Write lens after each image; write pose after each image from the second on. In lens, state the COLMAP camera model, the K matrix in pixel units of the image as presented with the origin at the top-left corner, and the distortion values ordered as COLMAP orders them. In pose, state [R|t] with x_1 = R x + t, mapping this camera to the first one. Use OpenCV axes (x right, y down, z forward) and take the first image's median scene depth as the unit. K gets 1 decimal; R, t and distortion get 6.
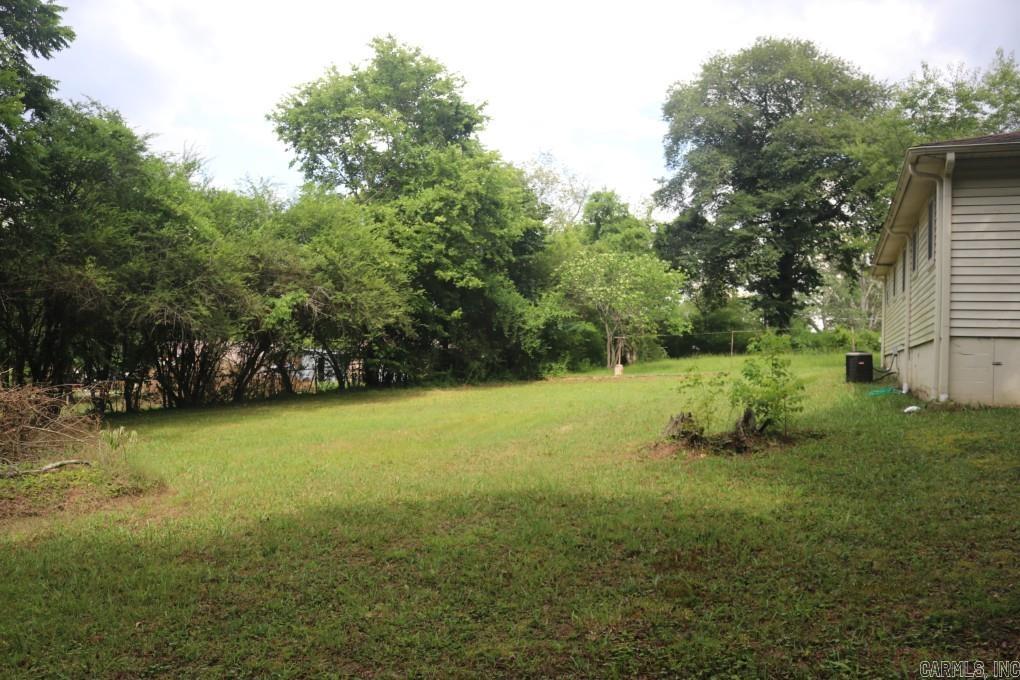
lens RADIAL K [[820.4, 0, 510.0], [0, 820.4, 340.0], [0, 0, 1]] dist [-0.166524, 0.148256]
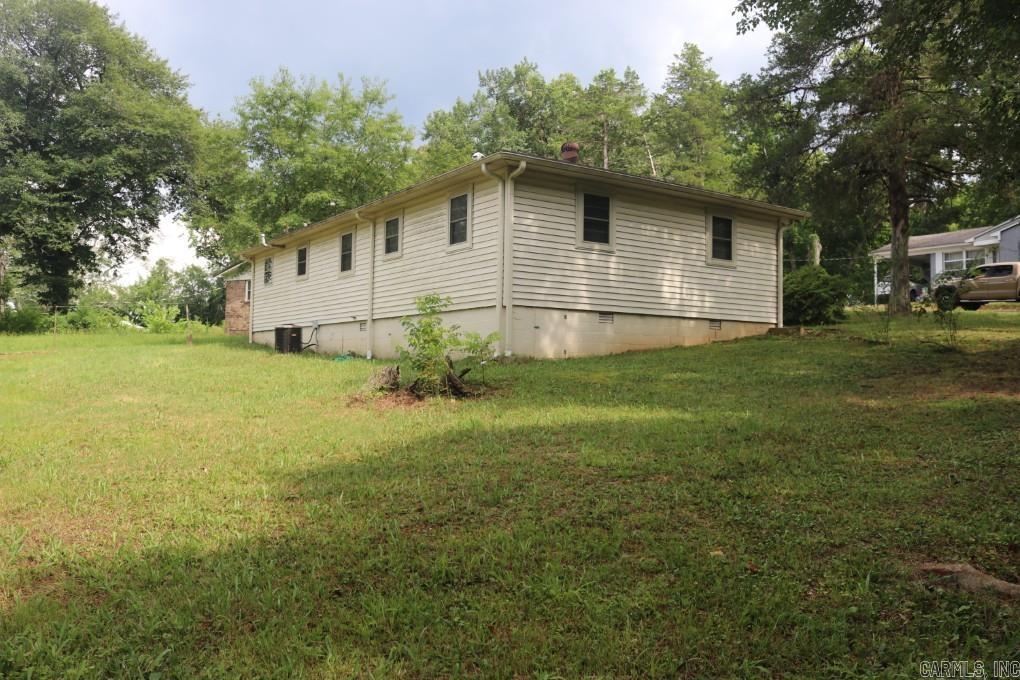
lens RADIAL K [[820.4, 0, 510.0], [0, 820.4, 340.0], [0, 0, 1]] dist [-0.166524, 0.148256]
pose [[0.567583, 0.010114, 0.823254, -0.207679], [-0.020362, 0.999791, 0.001755, 0.019467], [-0.823065, -0.017760, 0.567670, 0.100216]]
